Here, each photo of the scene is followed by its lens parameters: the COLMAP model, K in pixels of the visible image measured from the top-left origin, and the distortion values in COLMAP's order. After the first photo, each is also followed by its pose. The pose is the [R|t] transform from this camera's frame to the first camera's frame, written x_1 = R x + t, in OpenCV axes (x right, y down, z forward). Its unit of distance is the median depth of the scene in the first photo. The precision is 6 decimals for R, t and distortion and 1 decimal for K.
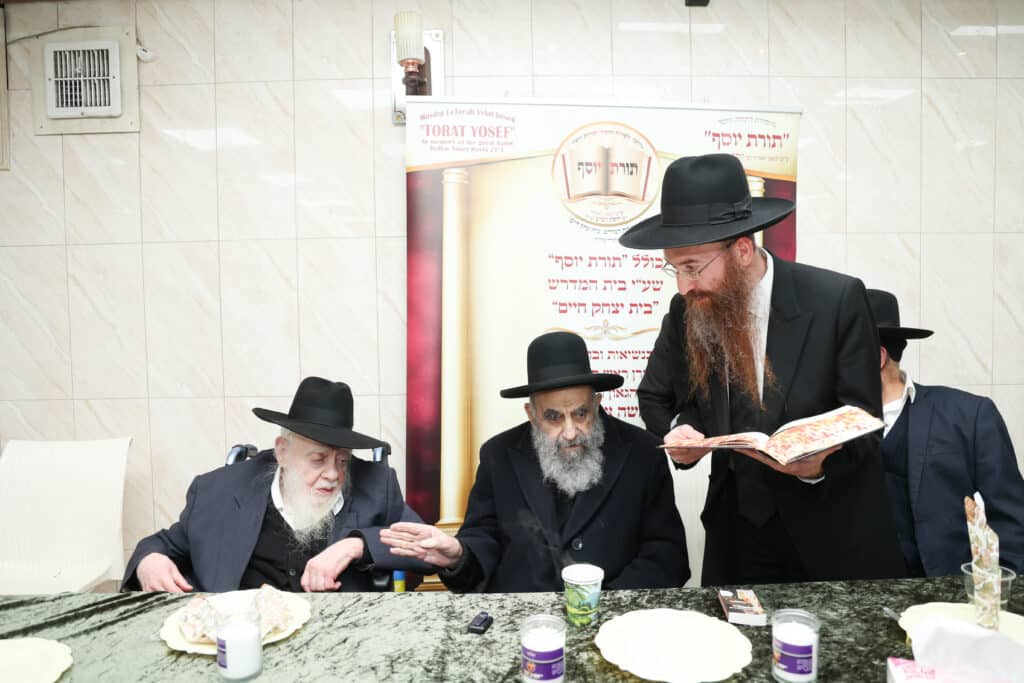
lens RADIAL K [[682.7, 0, 514.7], [0, 682.7, 320.9], [0, 0, 1]] dist [-0.030015, 0.002763]
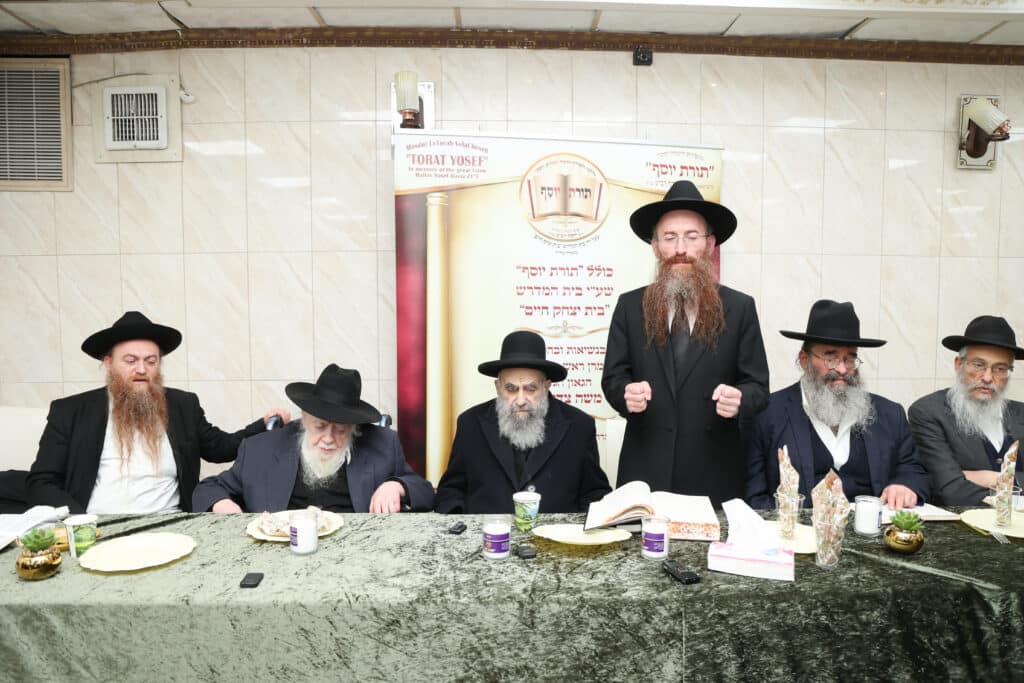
lens RADIAL K [[673.7, 0, 506.4], [0, 673.7, 337.1], [0, 0, 1]] dist [-0.046174, 0.040234]
pose [[0.999839, 0.011842, 0.013470, 0.017100], [-0.012327, 0.999257, 0.036519, -0.018108], [-0.013028, -0.036679, 0.999242, -0.252775]]
